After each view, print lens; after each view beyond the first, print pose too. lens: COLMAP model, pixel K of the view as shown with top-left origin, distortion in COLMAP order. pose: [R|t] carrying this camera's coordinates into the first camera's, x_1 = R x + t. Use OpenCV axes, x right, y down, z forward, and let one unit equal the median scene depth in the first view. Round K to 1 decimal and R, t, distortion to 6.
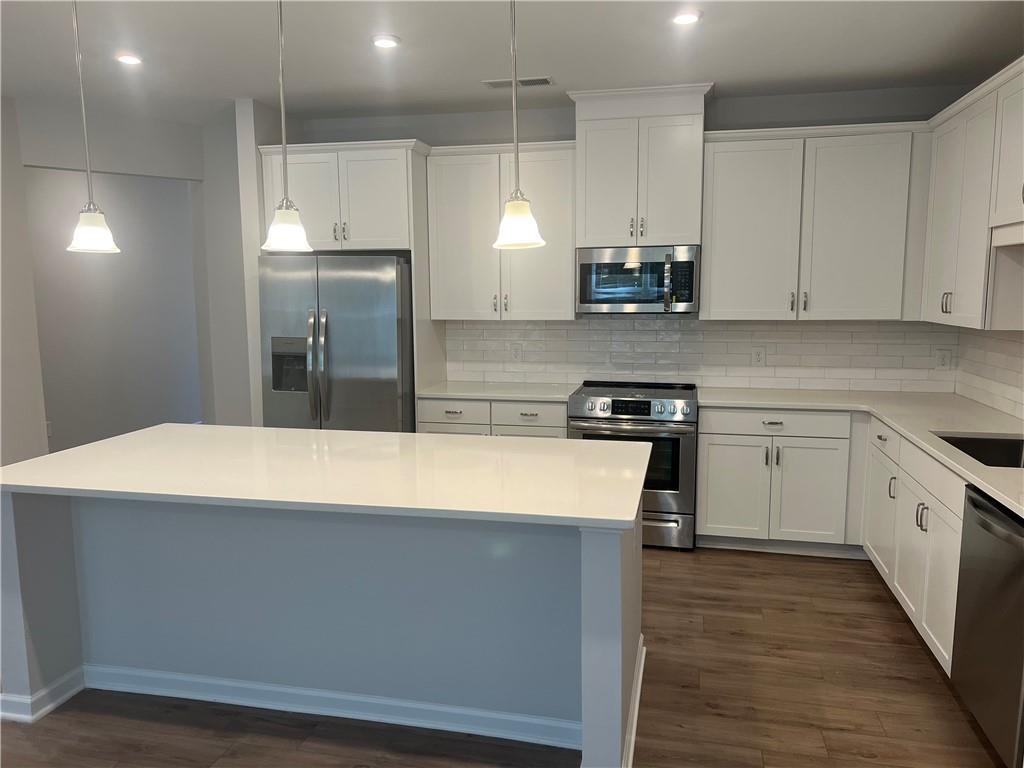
lens RADIAL K [[770.9, 0, 512.0], [0, 770.9, 384.0], [0, 0, 1]] dist [0.070814, -0.090118]
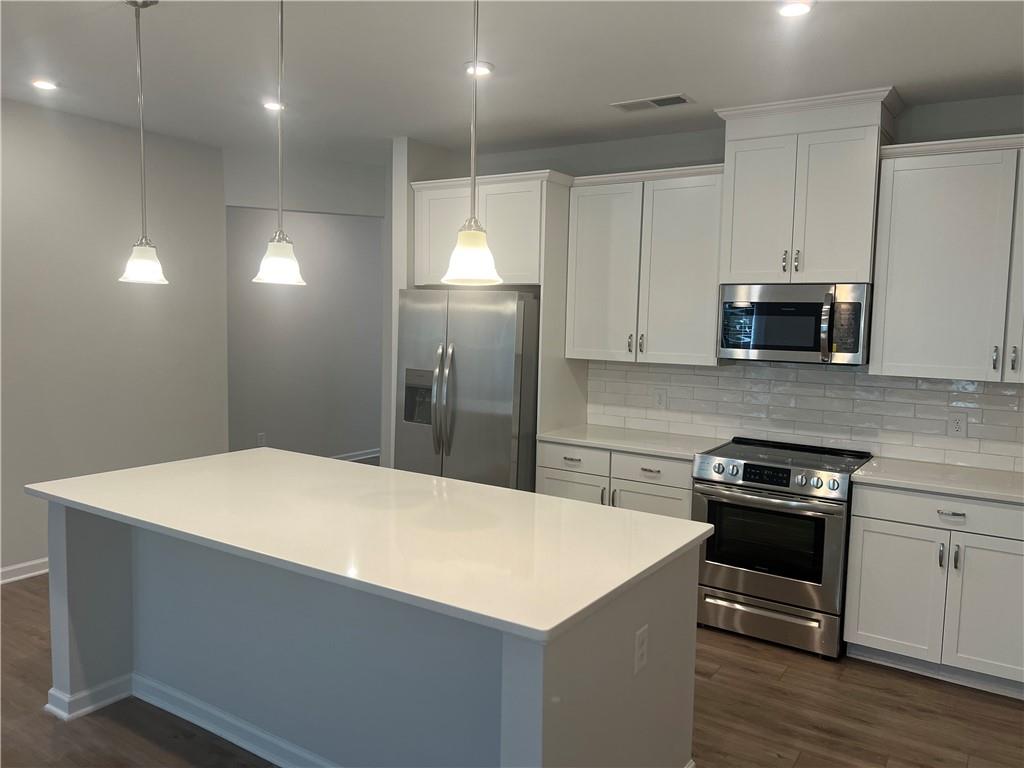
lens RADIAL K [[769.6, 0, 519.0], [0, 769.6, 378.8], [0, 0, 1]] dist [0.067476, -0.078418]
pose [[0.937081, 0.056372, -0.344531, 0.183144], [-0.072936, 0.996712, -0.035294, -0.023213], [0.341409, 0.058202, 0.938111, 0.112494]]
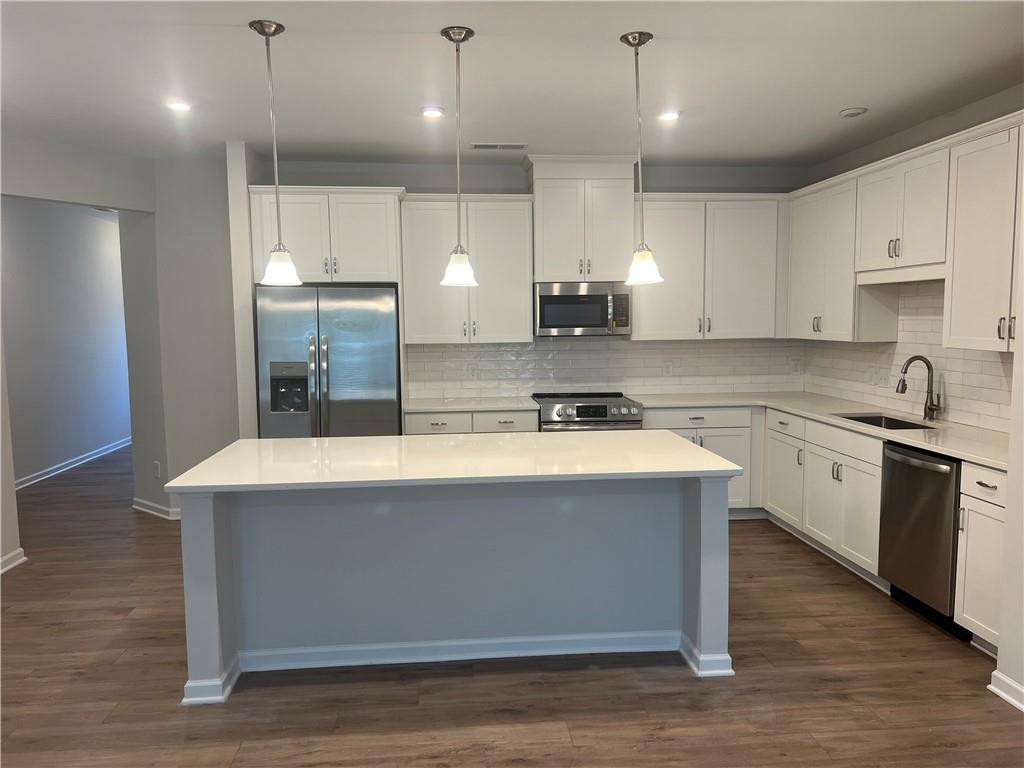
lens RADIAL K [[770.8, 0, 516.4], [0, 770.8, 383.2], [0, 0, 1]] dist [0.071774, -0.074805]
pose [[0.949719, -0.031556, 0.311509, -0.334392], [0.044114, 0.998470, -0.033349, 0.020480], [-0.309980, 0.045414, 0.949658, -0.130219]]
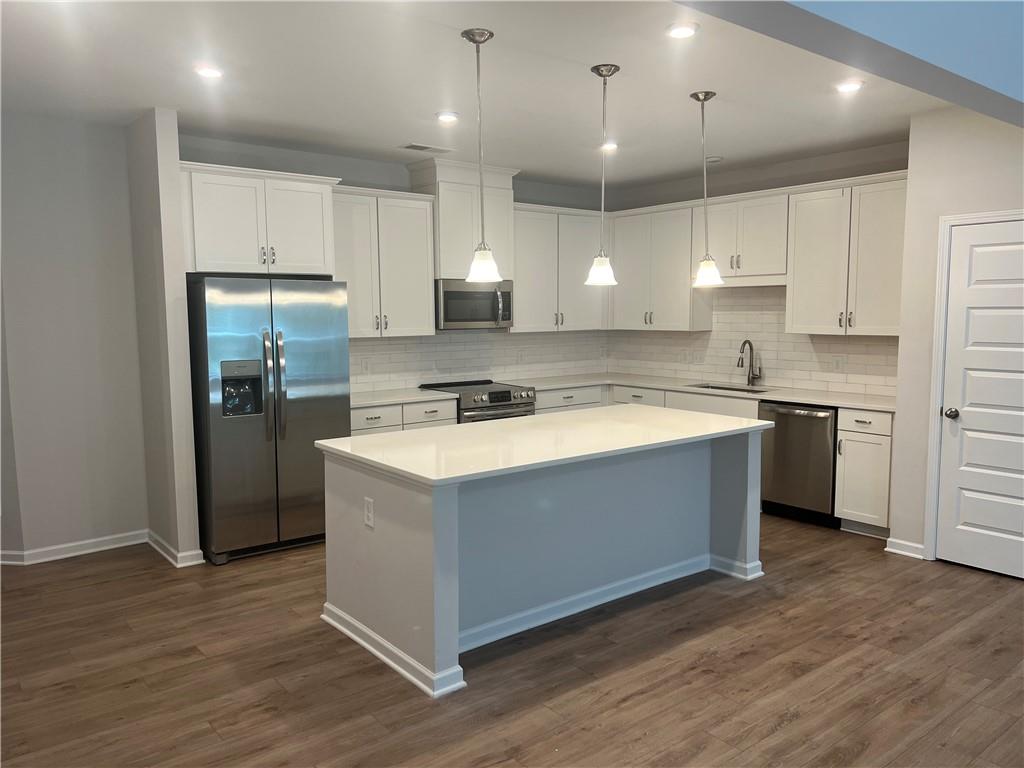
lens RADIAL K [[769.6, 0, 519.0], [0, 769.6, 378.8], [0, 0, 1]] dist [0.067476, -0.078418]
pose [[0.621018, -0.071699, 0.780510, -0.866203], [0.100635, 0.994859, 0.011319, -0.012946], [-0.777309, 0.071517, 0.625041, 0.116333]]
